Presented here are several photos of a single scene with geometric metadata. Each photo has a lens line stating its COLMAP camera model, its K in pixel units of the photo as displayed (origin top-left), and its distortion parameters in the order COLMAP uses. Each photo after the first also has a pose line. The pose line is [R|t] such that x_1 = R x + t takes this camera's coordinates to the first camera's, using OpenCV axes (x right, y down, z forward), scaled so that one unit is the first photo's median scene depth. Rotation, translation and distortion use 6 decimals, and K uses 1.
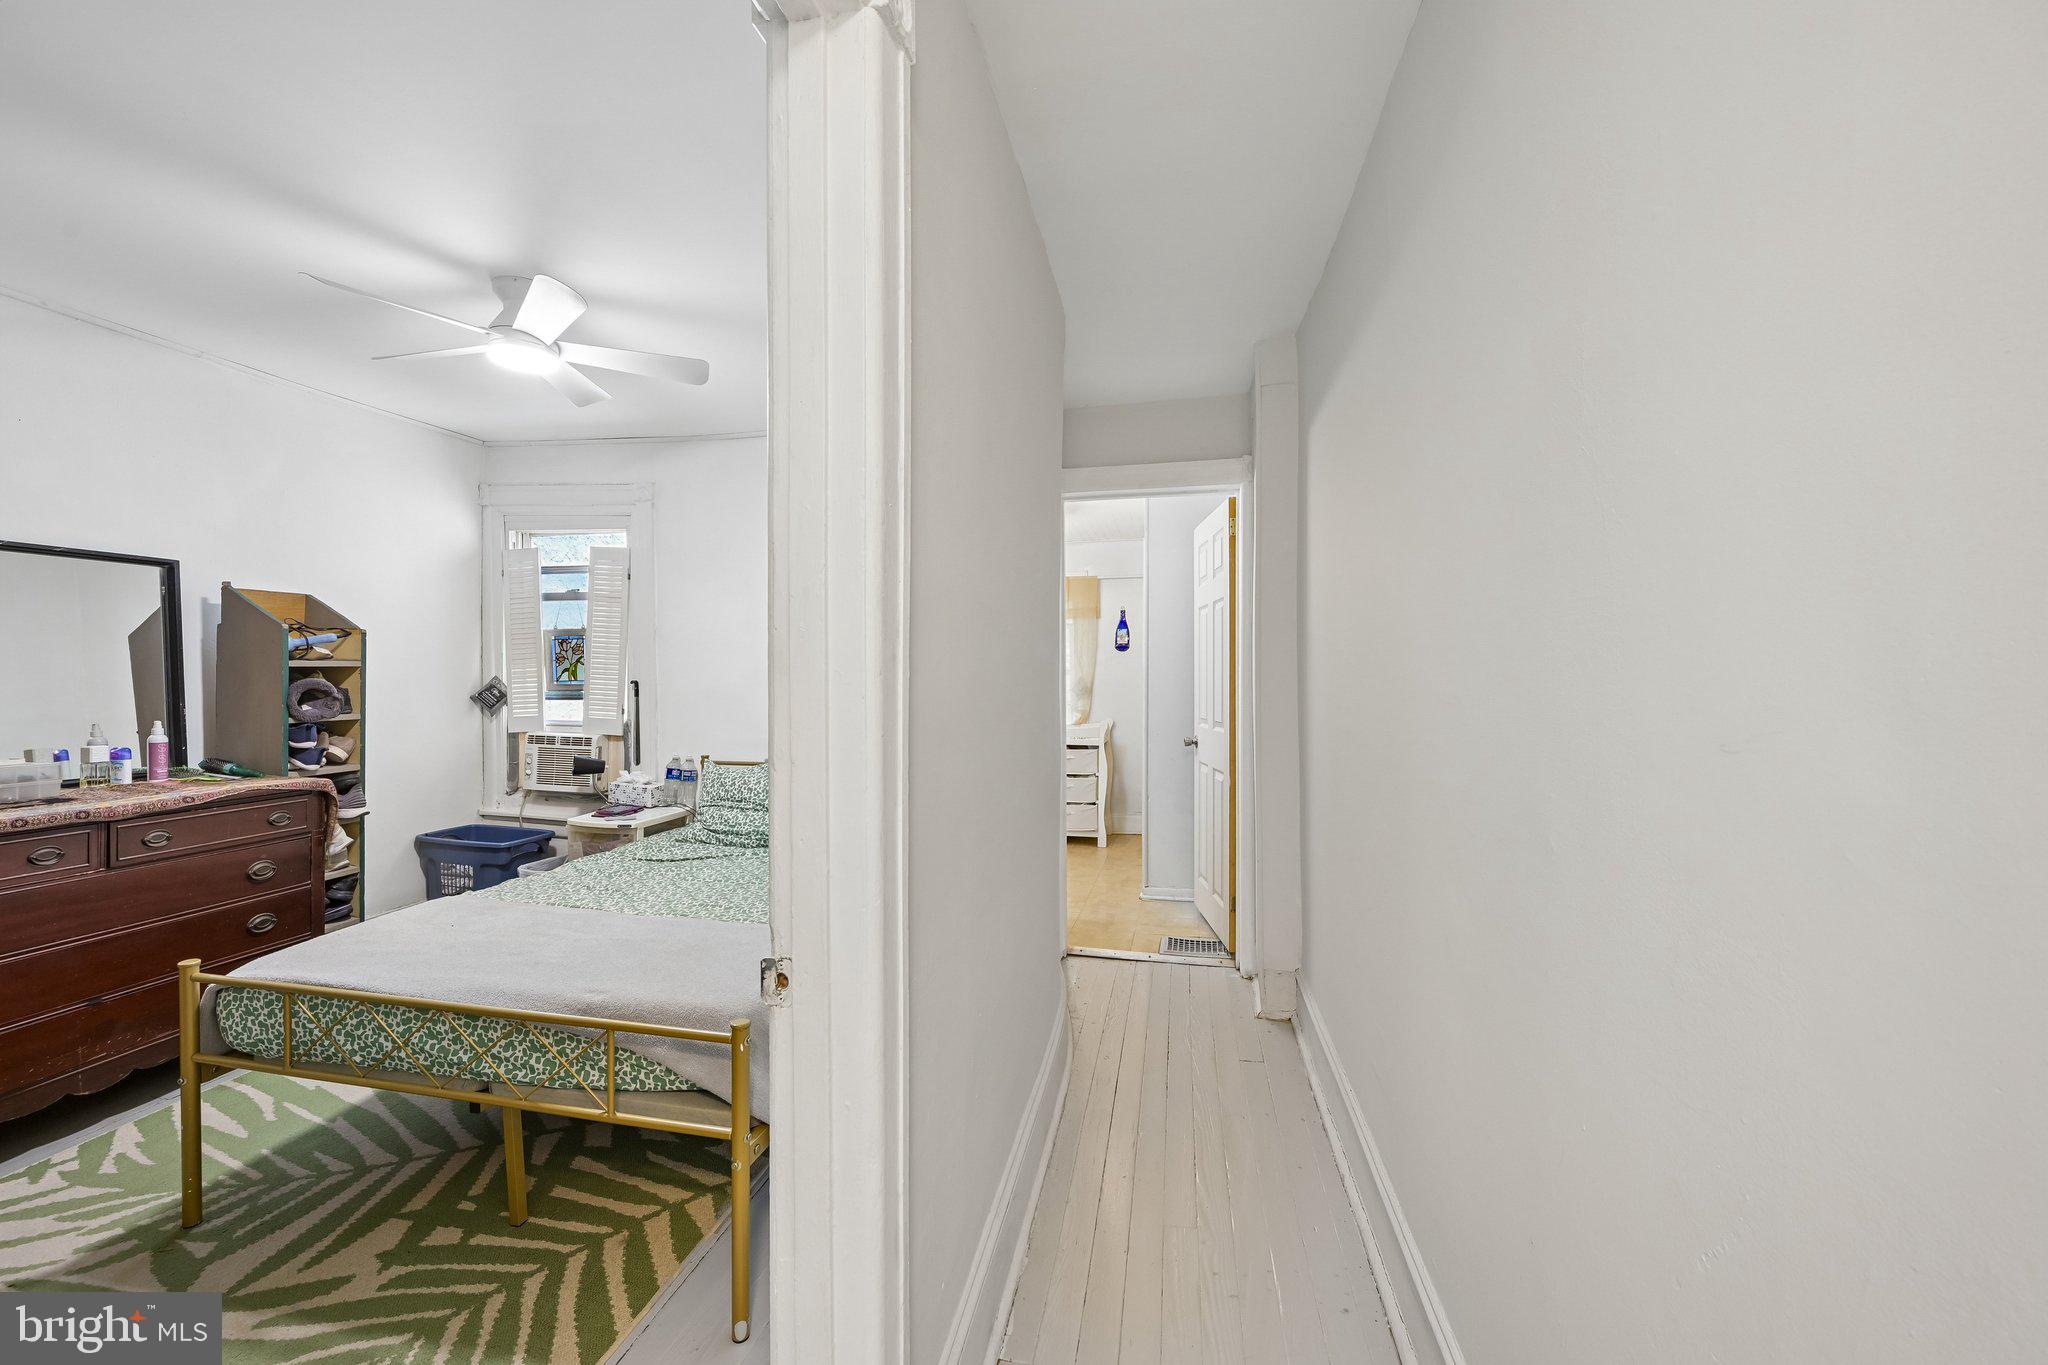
lens RADIAL K [[802.7, 0, 1024.0], [0, 802.7, 682.5], [0, 0, 1]] dist [0.001741, -0.000124]
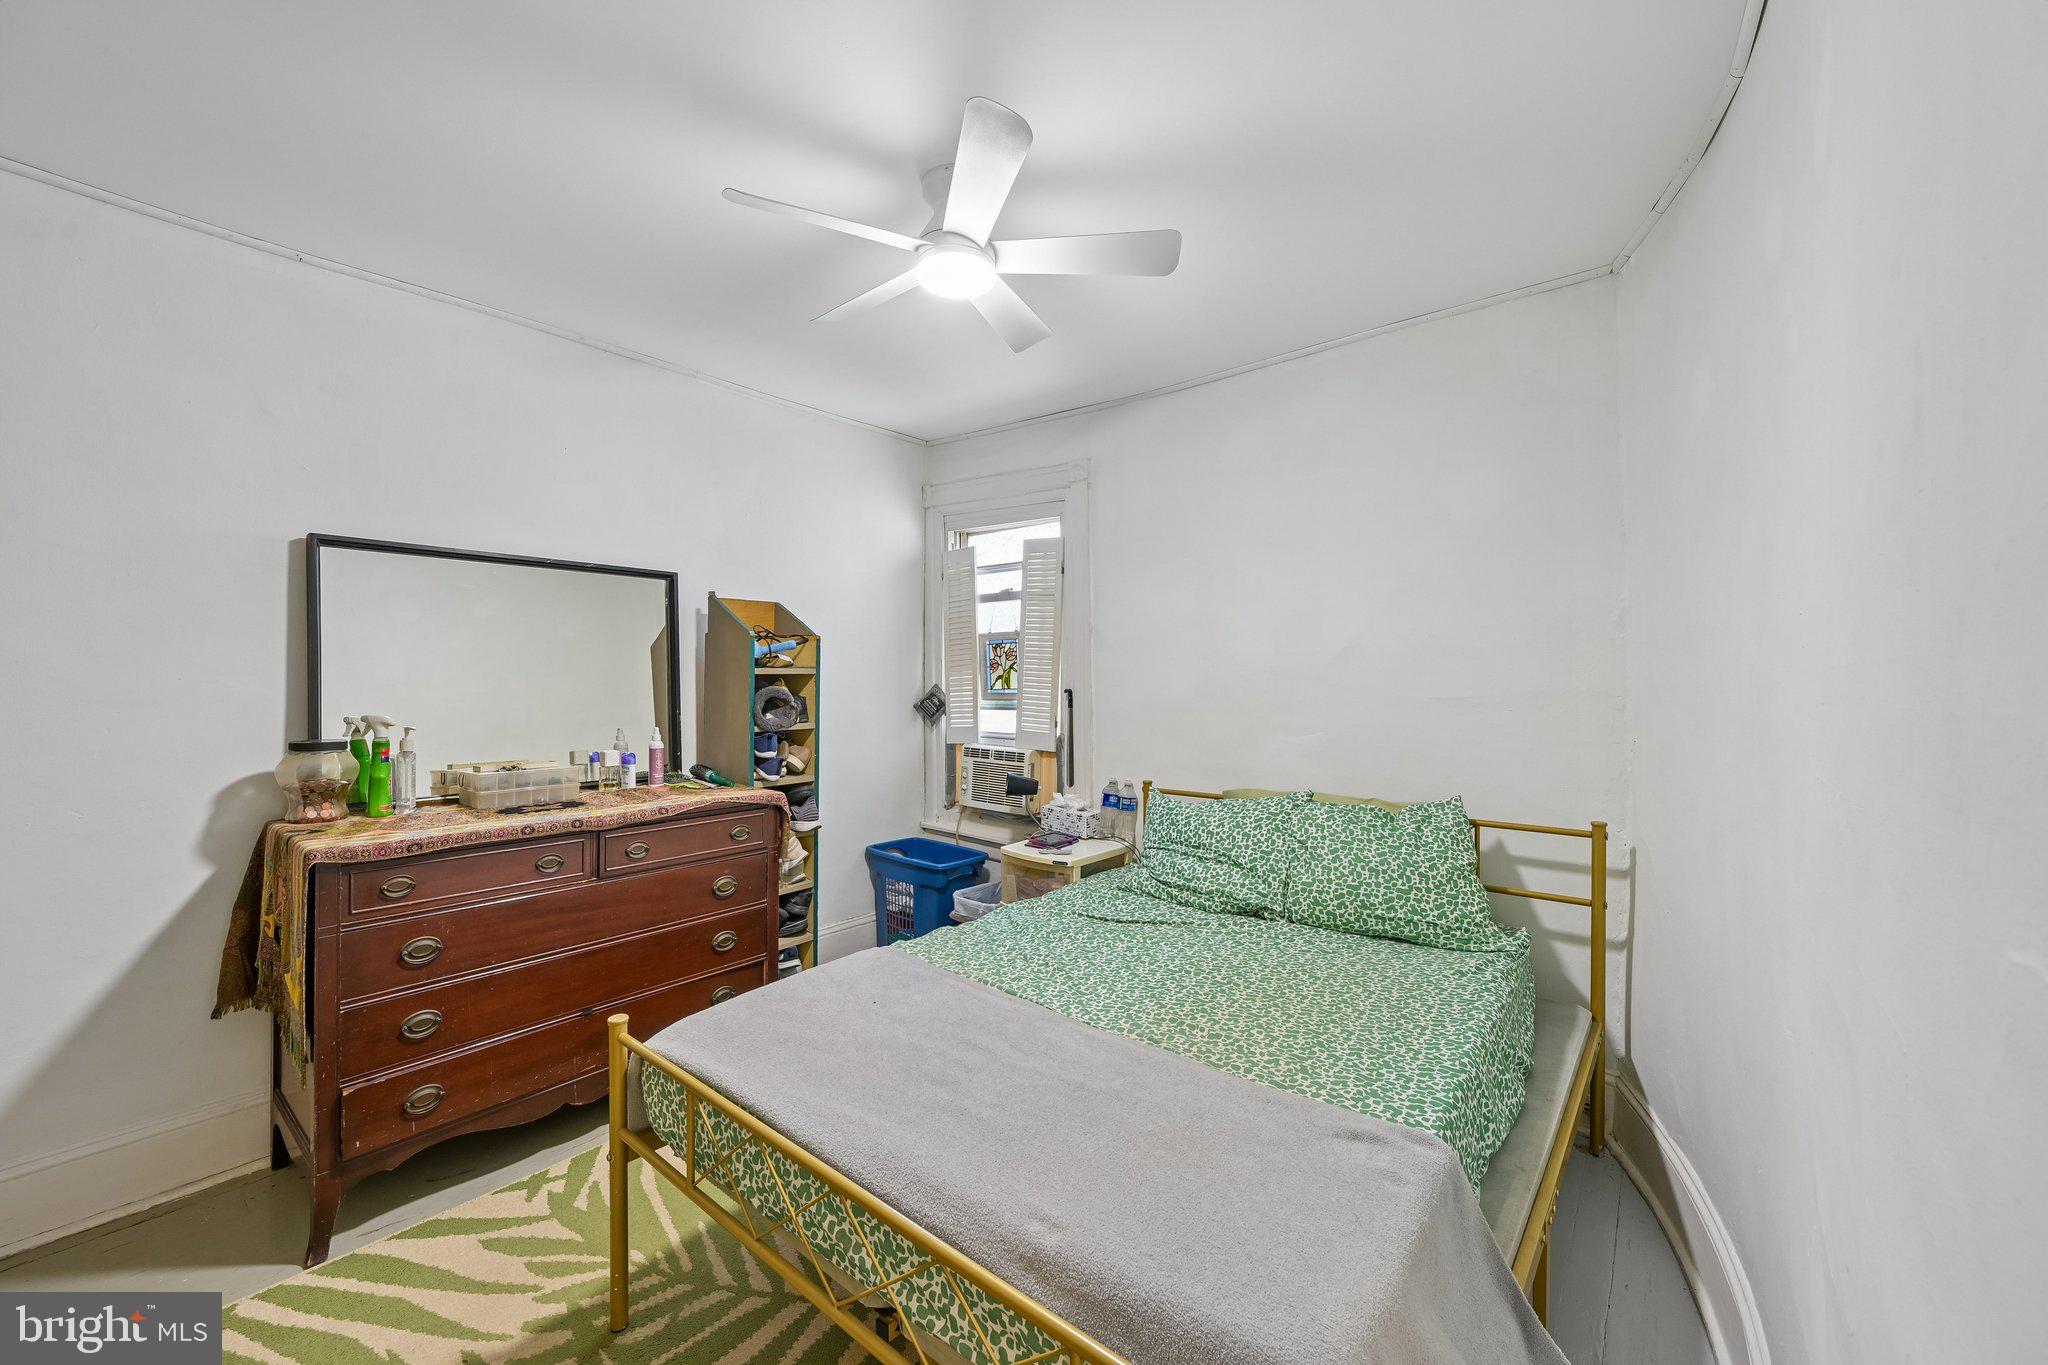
lens RADIAL K [[802.7, 0, 1024.0], [0, 802.7, 682.5], [0, 0, 1]] dist [0.001741, -0.000124]
pose [[0.884381, -0.001106, -0.466765, -0.142578], [-0.003711, 0.999949, -0.009400, -0.001445], [0.466752, 0.010046, 0.884331, 0.245037]]
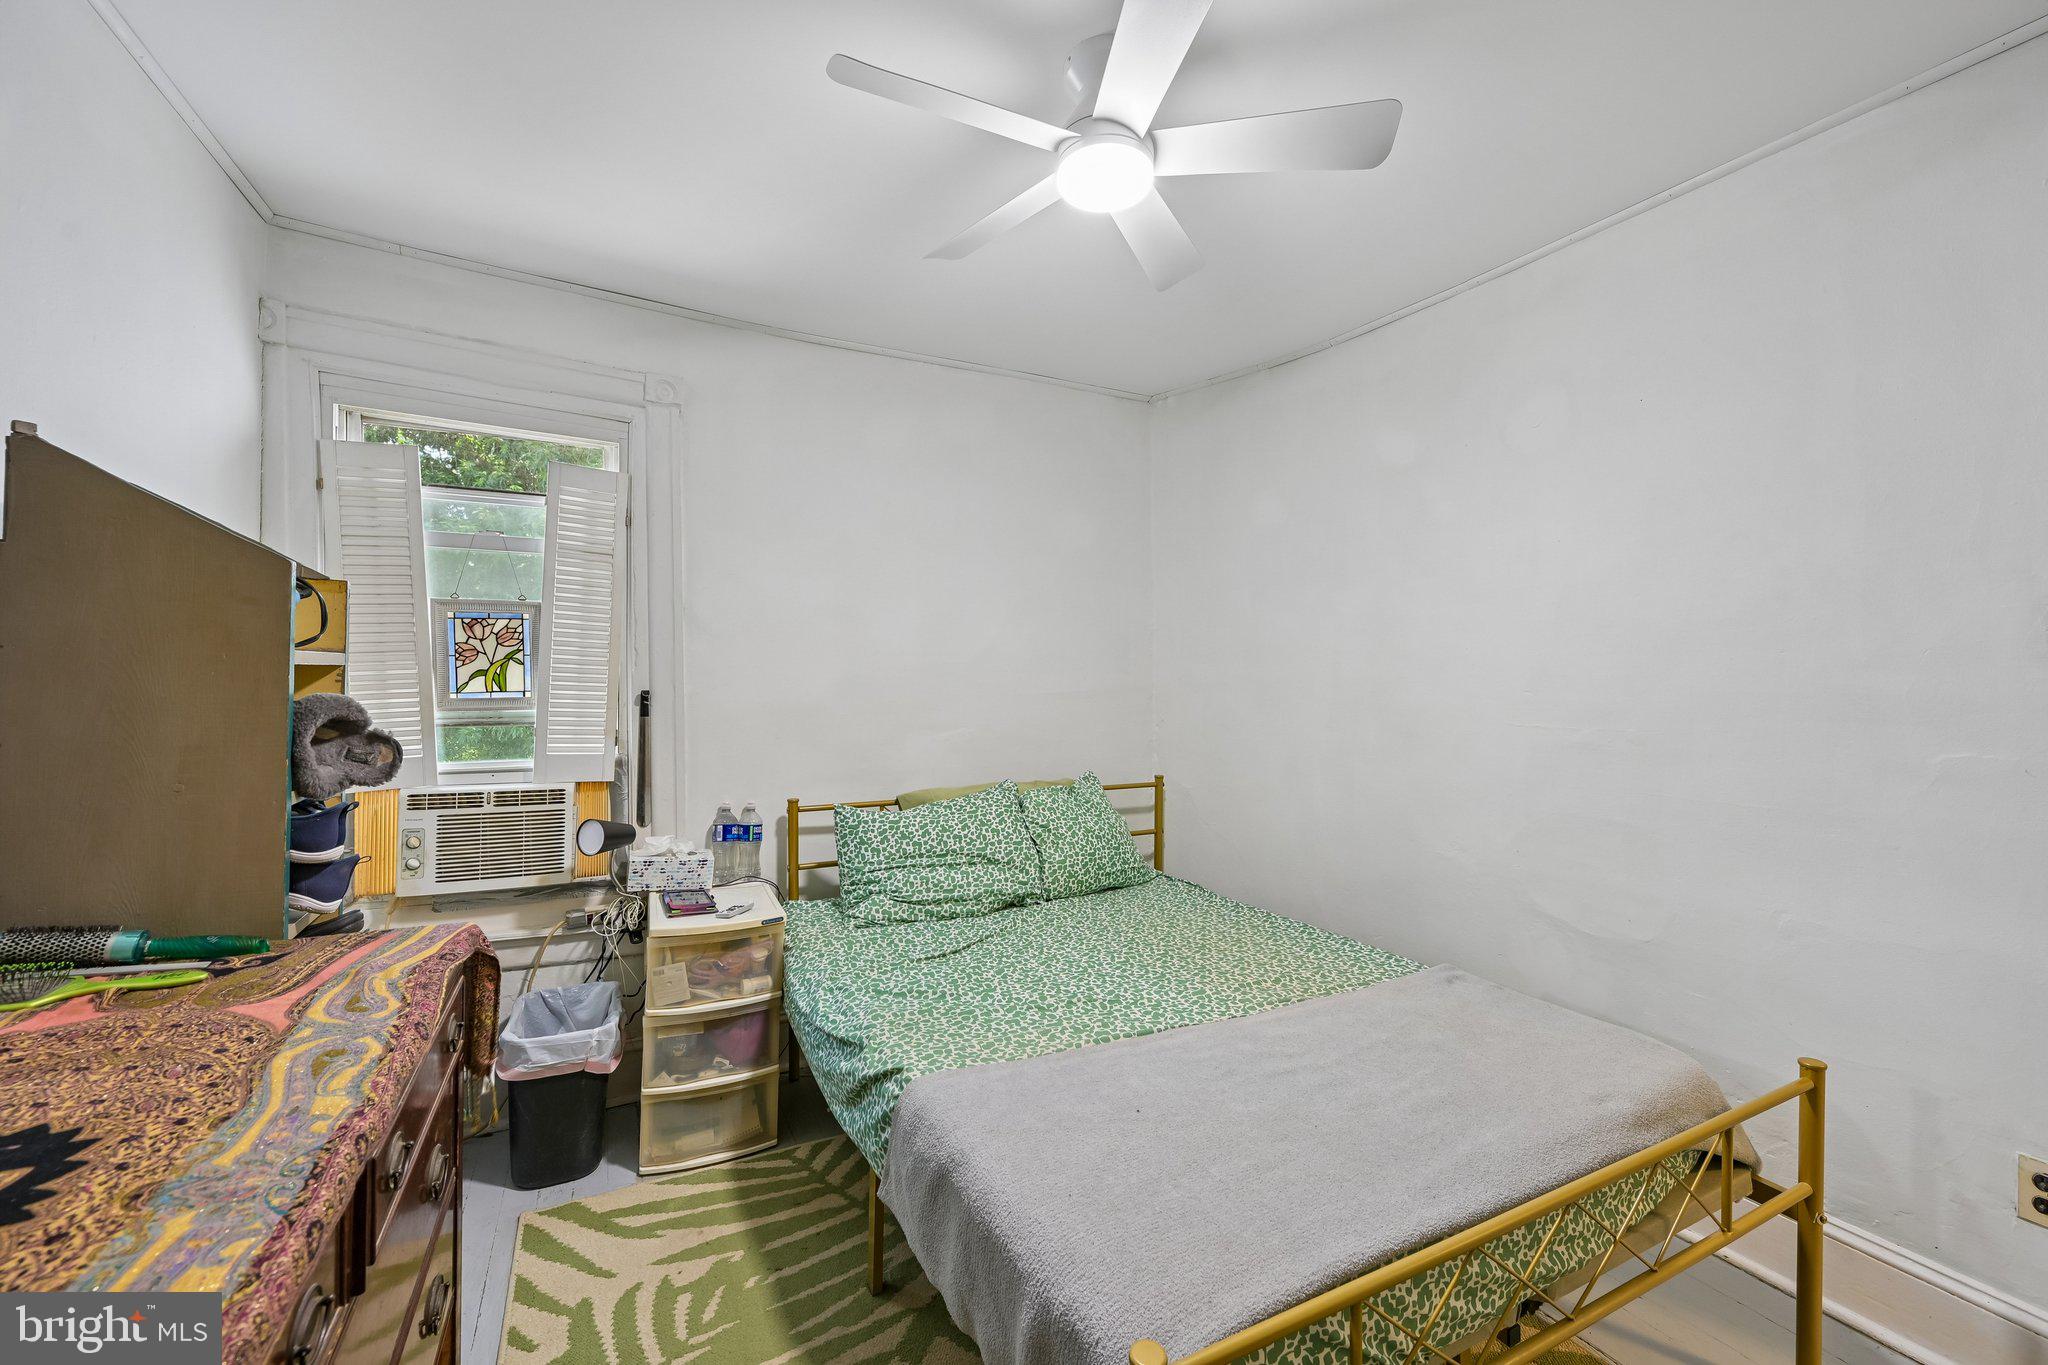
lens RADIAL K [[802.7, 0, 1024.0], [0, 802.7, 682.5], [0, 0, 1]] dist [0.001741, -0.000124]
pose [[0.781046, -0.004801, 0.624455, -0.750211], [0.006647, 0.999978, -0.000625, -0.007342], [-0.624438, 0.004639, 0.781060, 0.388266]]
